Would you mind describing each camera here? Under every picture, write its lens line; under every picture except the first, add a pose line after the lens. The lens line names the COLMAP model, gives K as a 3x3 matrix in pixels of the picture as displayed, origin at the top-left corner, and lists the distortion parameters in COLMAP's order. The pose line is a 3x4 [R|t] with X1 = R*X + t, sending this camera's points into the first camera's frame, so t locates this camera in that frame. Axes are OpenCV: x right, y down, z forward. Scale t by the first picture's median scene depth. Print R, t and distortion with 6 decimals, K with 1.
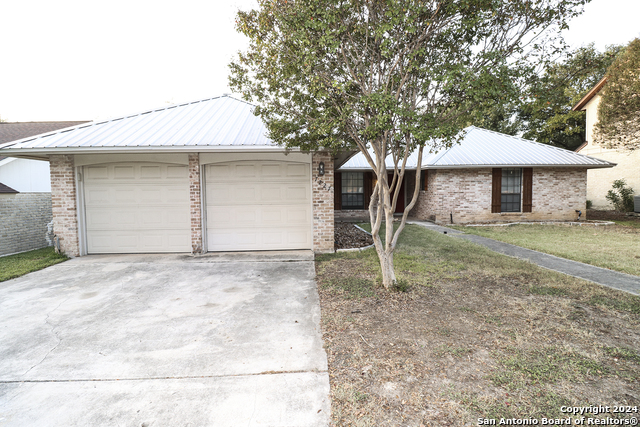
lens RADIAL K [[297.4, 0, 319.9], [0, 297.4, 205.9], [0, 0, 1]] dist [-0.001842, -0.010331]
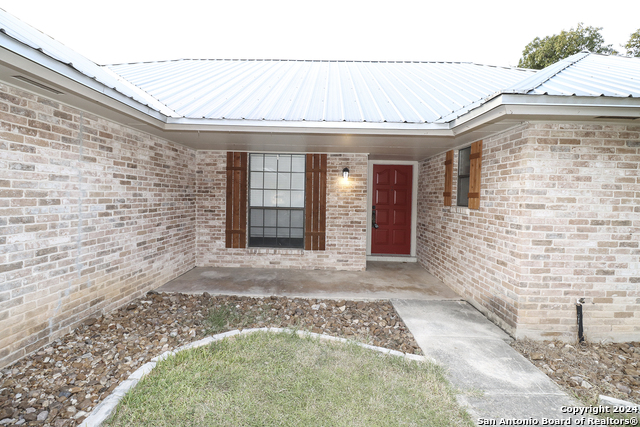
lens RADIAL K [[297.4, 0, 319.9], [0, 297.4, 205.9], [0, 0, 1]] dist [-0.001842, -0.010331]
pose [[0.997483, 0.034551, -0.061913, 0.406307], [-0.035814, 0.999170, -0.019409, -0.080125], [0.061191, 0.021578, 0.997893, 1.282163]]
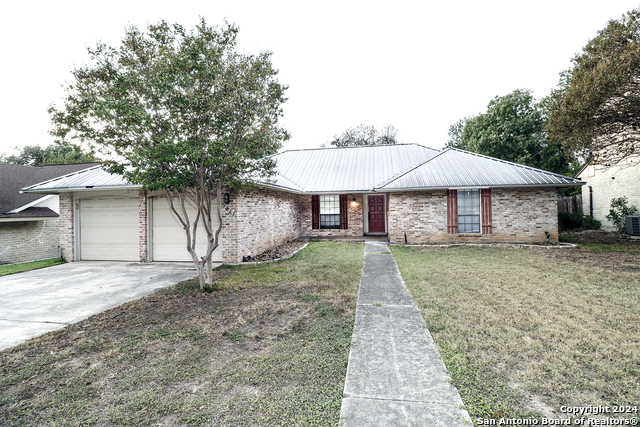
lens RADIAL K [[297.4, 0, 319.9], [0, 297.4, 205.9], [0, 0, 1]] dist [-0.001842, -0.010331]
pose [[0.975309, -0.009176, -0.220652, 0.667411], [-0.003401, 0.998394, -0.056551, -0.021837], [0.220817, 0.055905, 0.973712, -0.154700]]
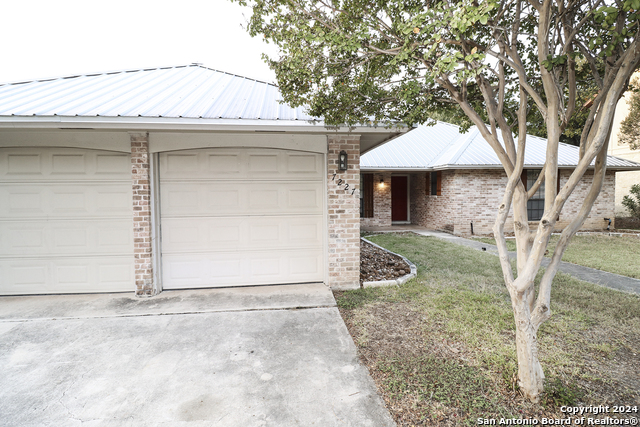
lens RADIAL K [[297.4, 0, 319.9], [0, 297.4, 205.9], [0, 0, 1]] dist [-0.001842, -0.010331]
pose [[0.996648, 0.000340, 0.081810, -0.096593], [0.000970, 0.999872, -0.015977, -0.015599], [-0.081805, 0.016003, 0.996520, 0.343452]]
